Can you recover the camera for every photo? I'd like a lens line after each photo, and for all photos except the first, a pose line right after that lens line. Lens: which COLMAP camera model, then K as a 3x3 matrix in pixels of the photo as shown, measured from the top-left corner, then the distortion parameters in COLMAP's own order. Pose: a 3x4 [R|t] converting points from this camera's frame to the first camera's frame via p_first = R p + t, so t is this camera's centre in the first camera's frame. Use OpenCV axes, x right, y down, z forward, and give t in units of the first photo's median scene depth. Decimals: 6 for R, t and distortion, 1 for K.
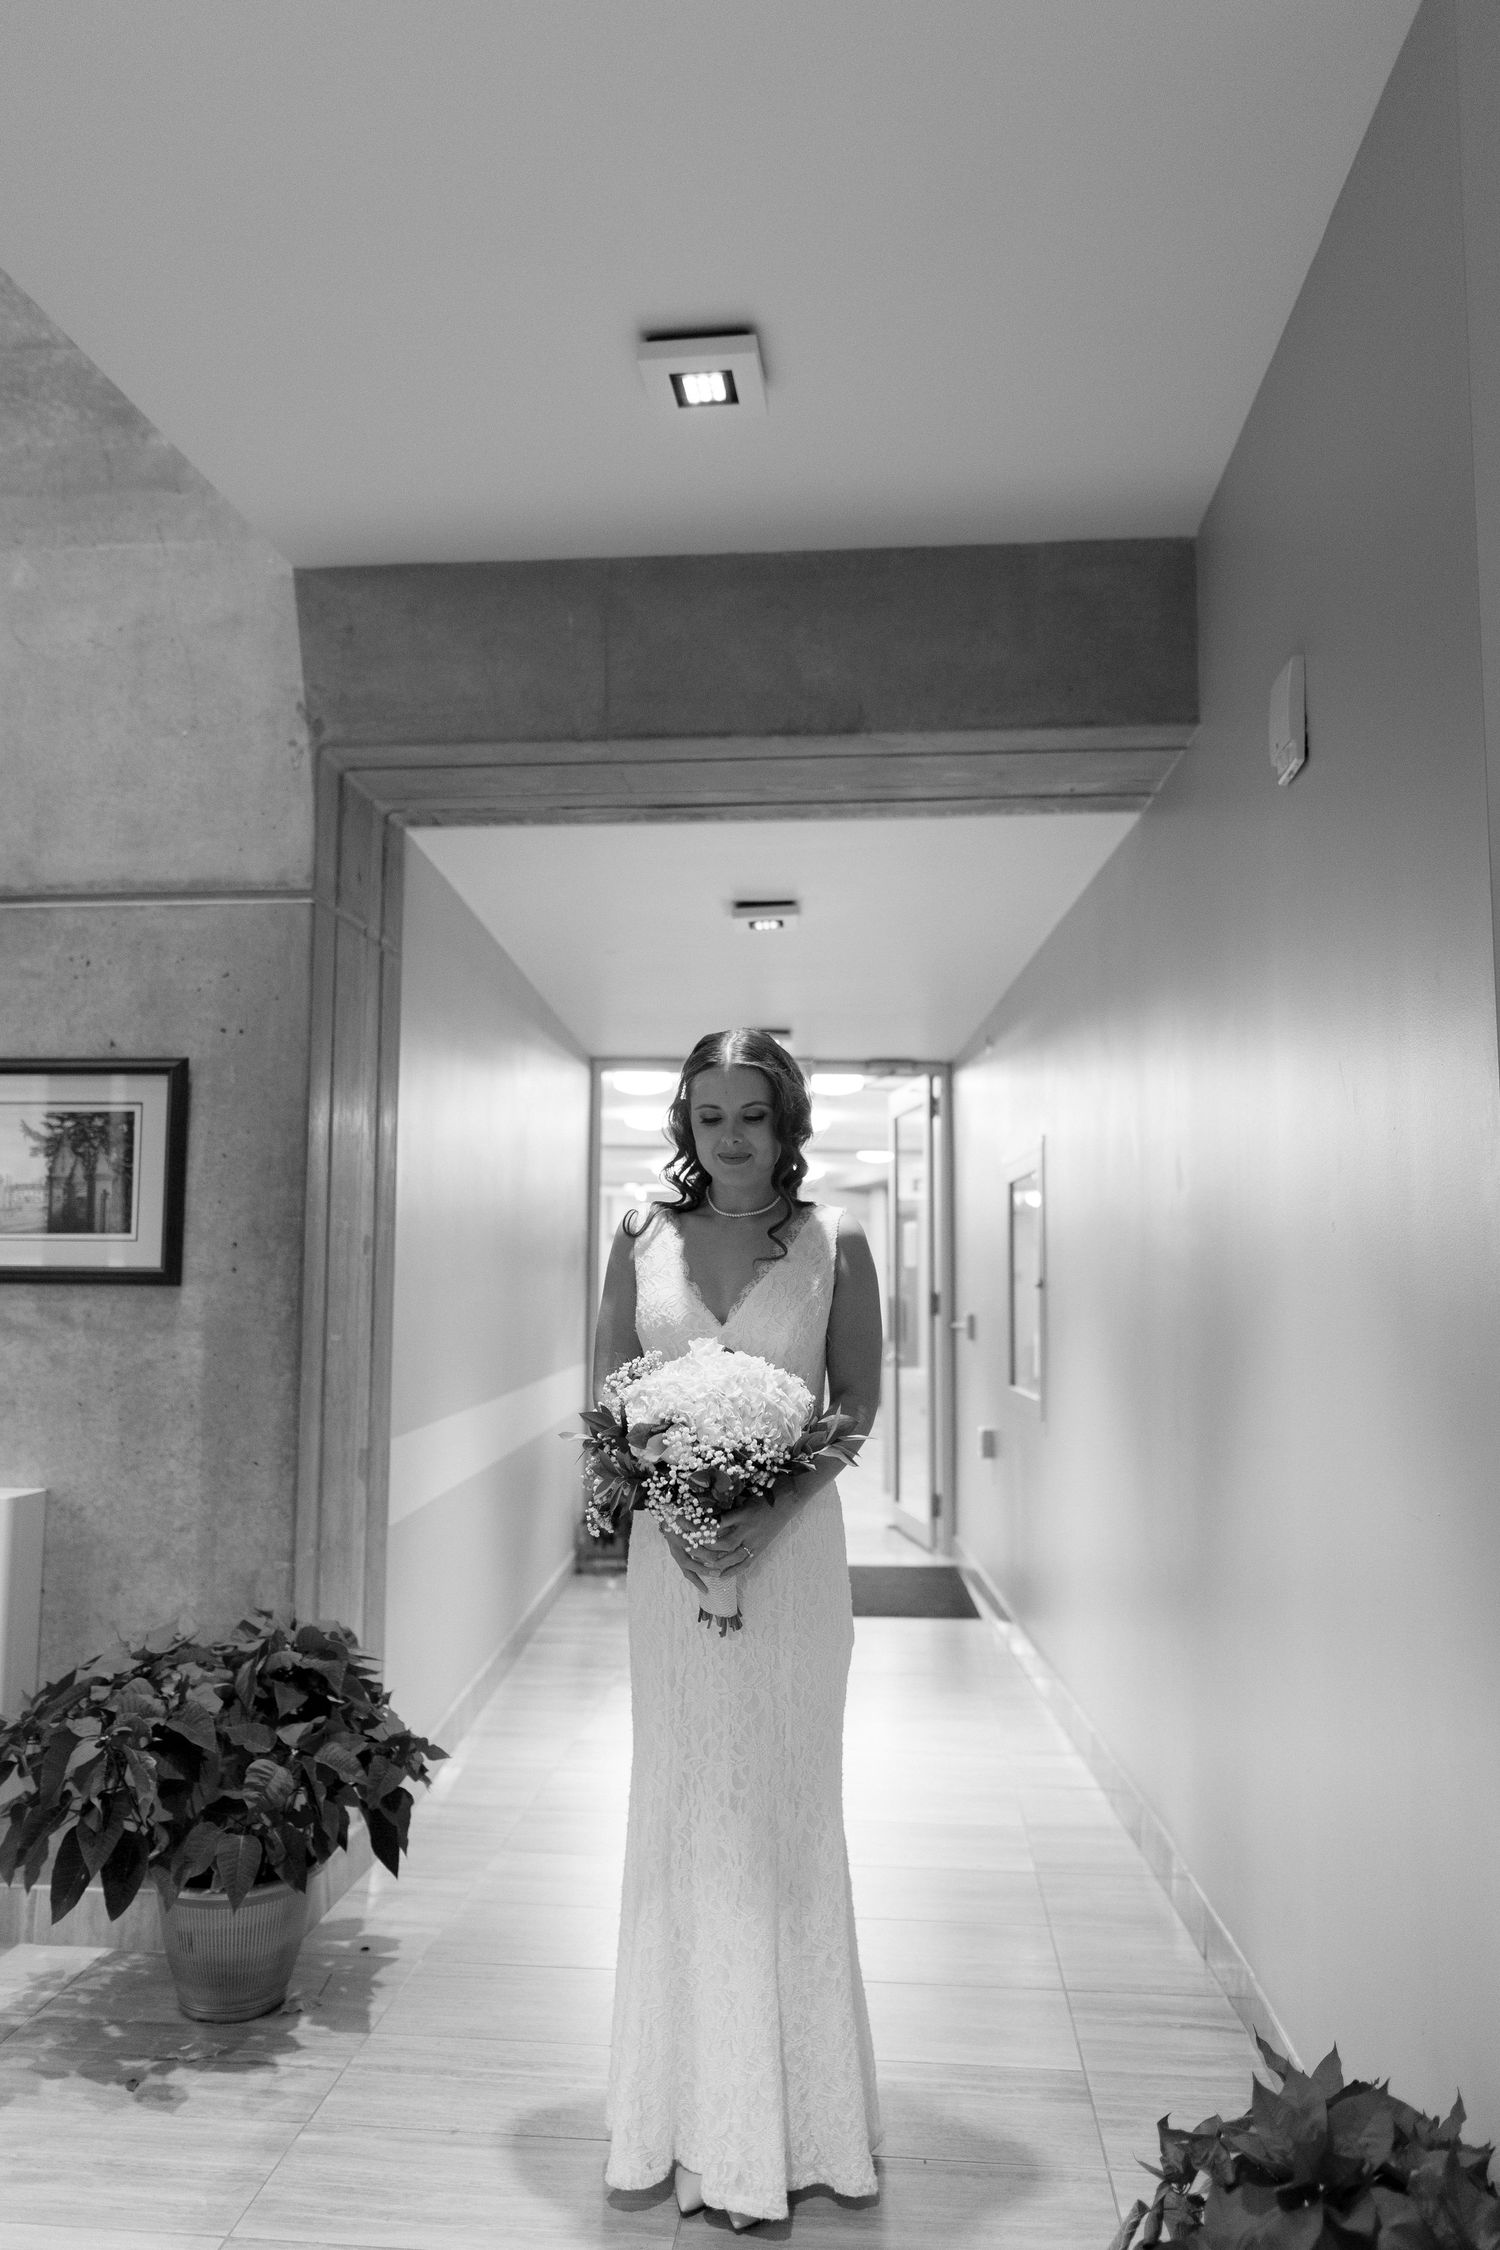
lens RADIAL K [[1555.1, 0, 750.0], [0, 1555.1, 1125.0], [0, 0, 1]] dist [-0.002224, 0.000134]
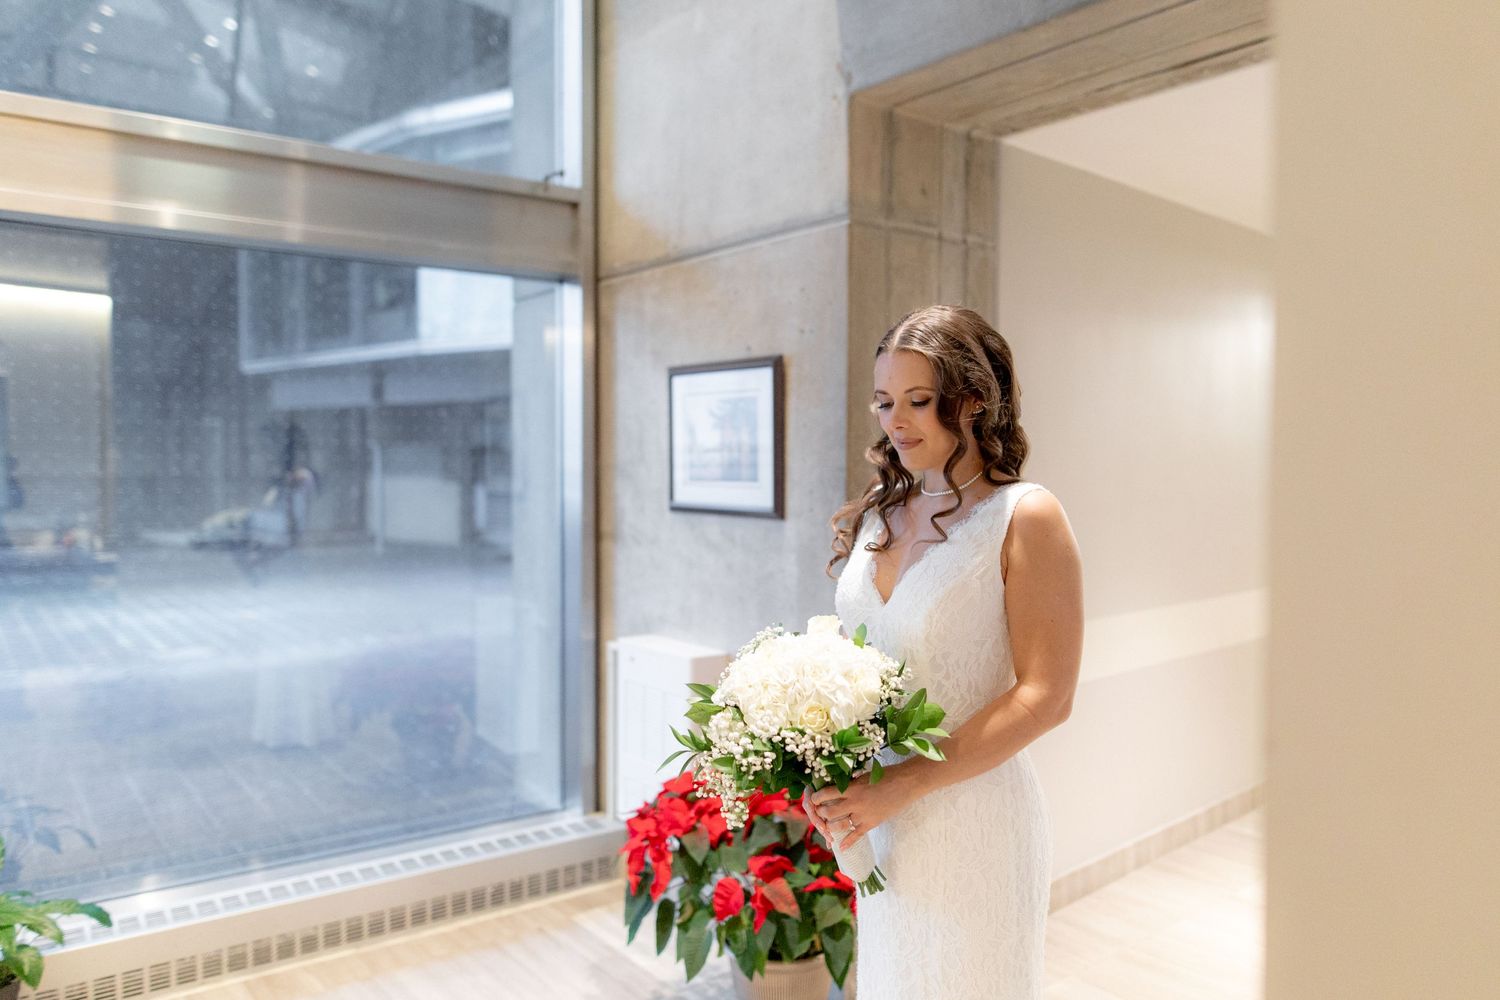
lens RADIAL K [[1071.3, 0, 750.0], [0, 1071.3, 500.0], [0, 0, 1]] dist [-0.002450, 0.003378]
pose [[0.701606, 0.023744, -0.712169, 0.283930], [0.069149, 0.992459, 0.101213, -0.013533], [0.709202, -0.120258, 0.694673, 0.306662]]
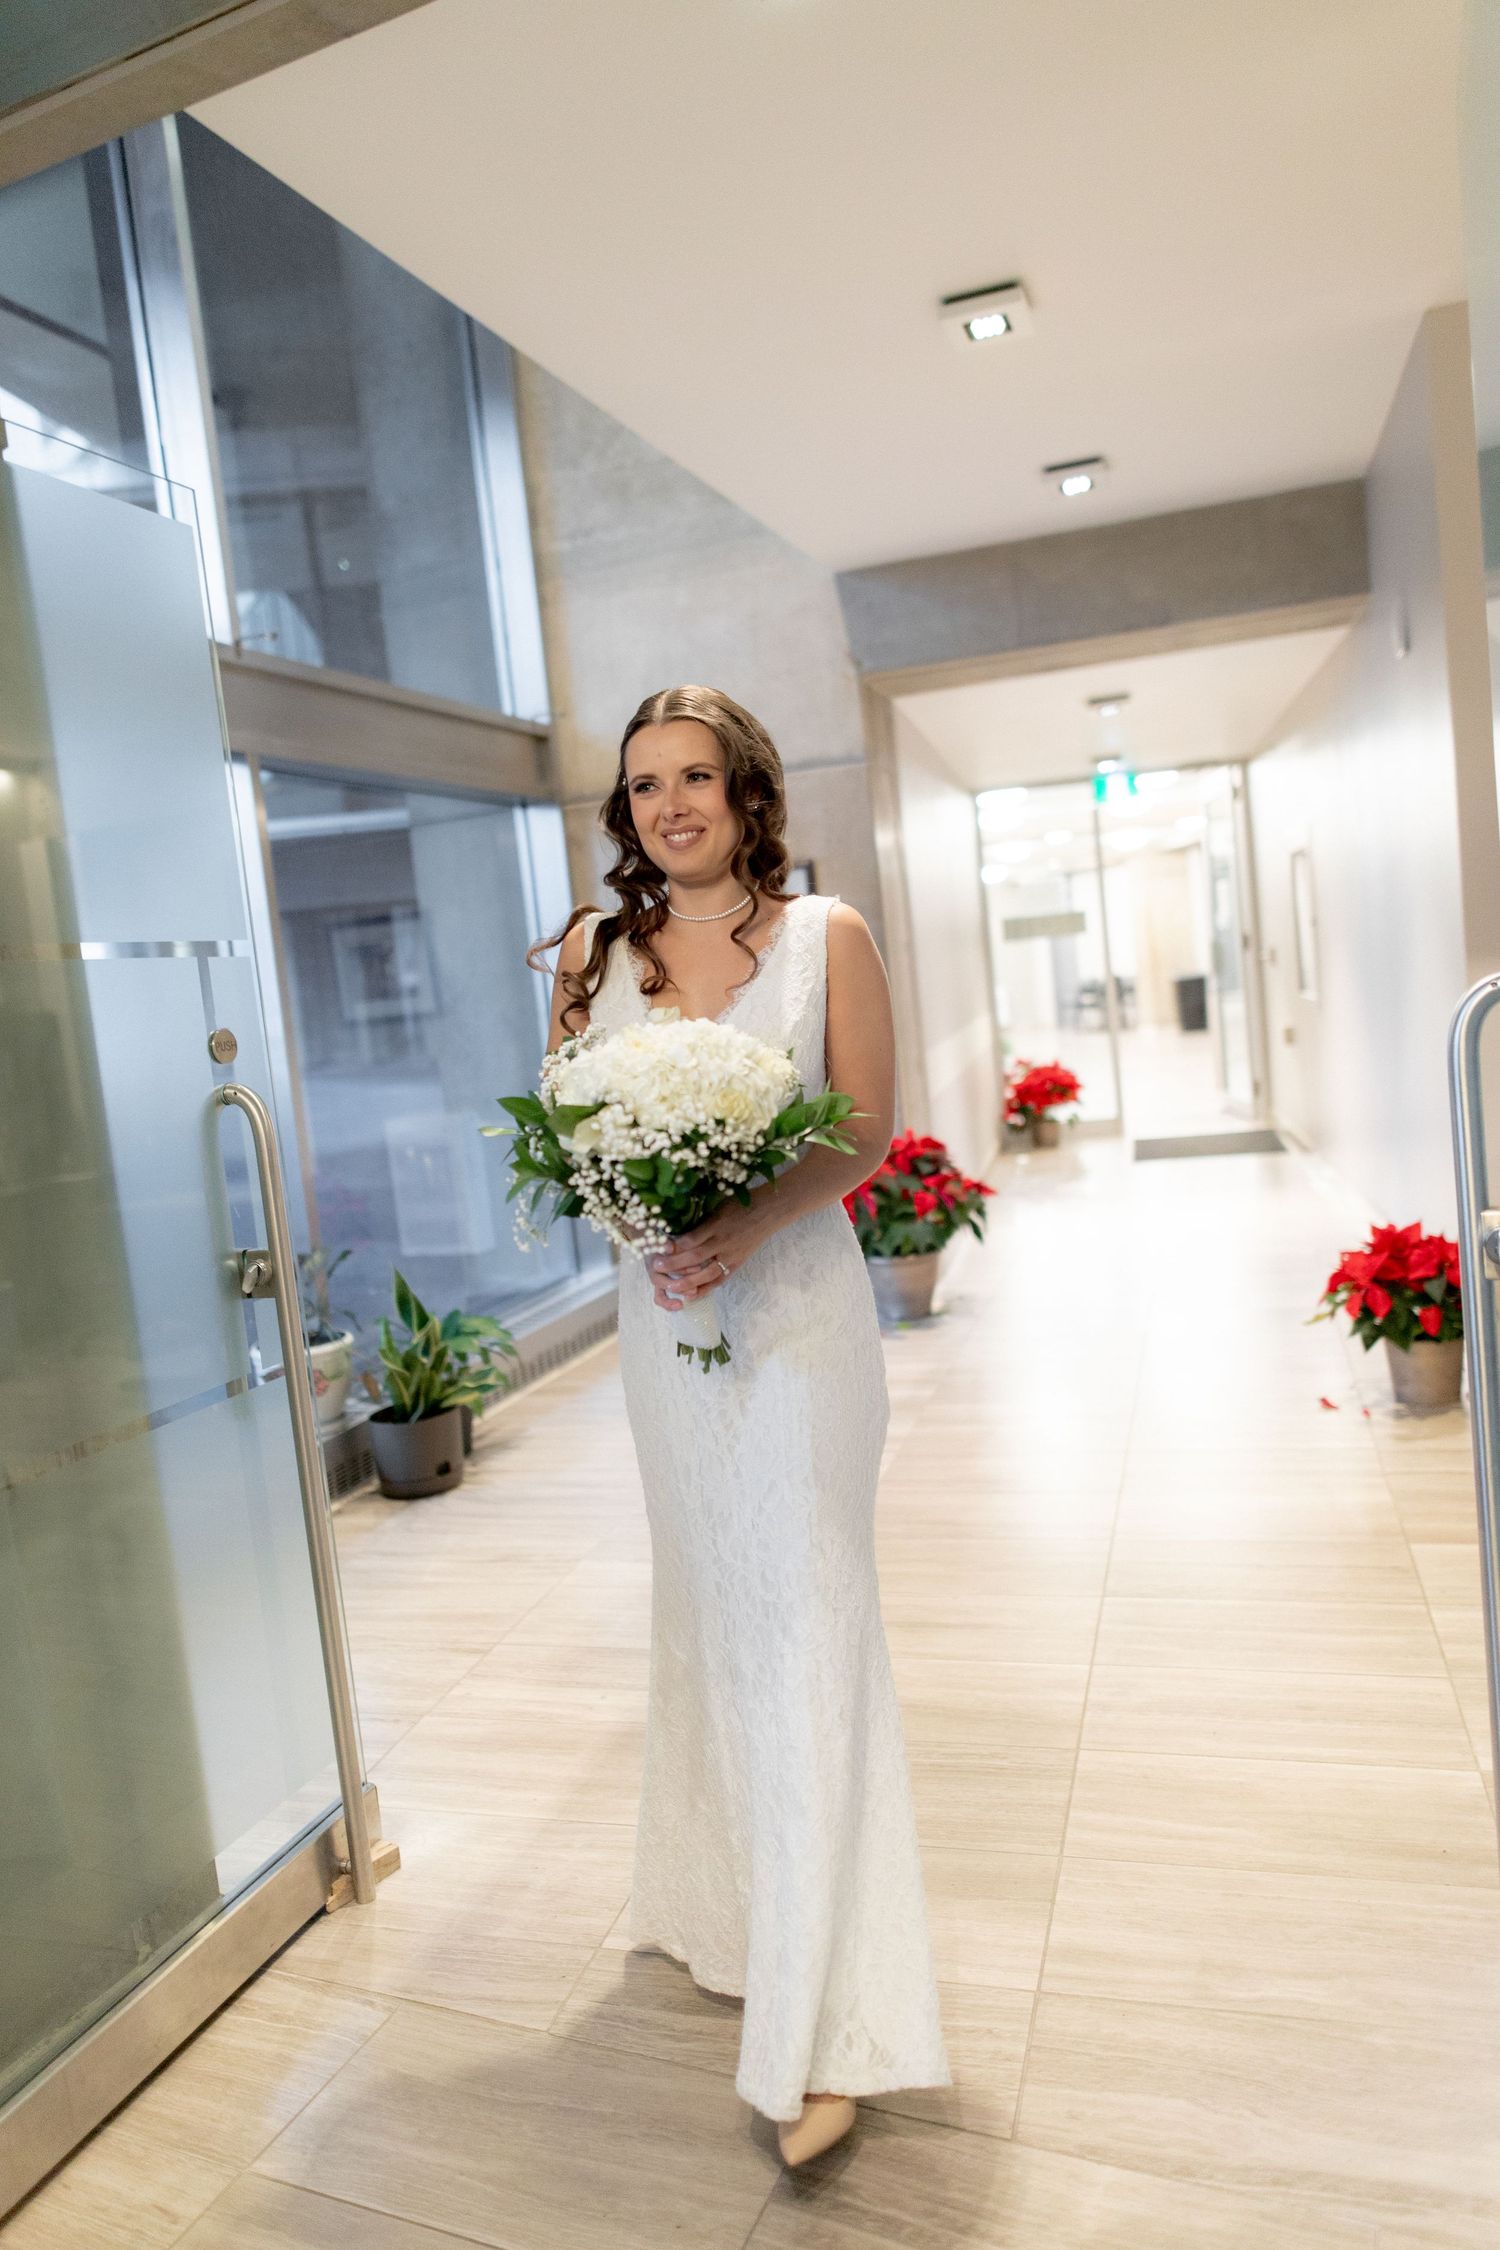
lens RADIAL K [[1555.1, 0, 750.0], [0, 1555.1, 1125.0], [0, 0, 1]] dist [-0.002224, 0.000134]
pose [[0.974409, -0.087298, -0.207137, -0.073489], [0.128363, 0.972578, 0.193948, -0.101408], [0.184526, -0.215573, 0.958894, -0.861375]]
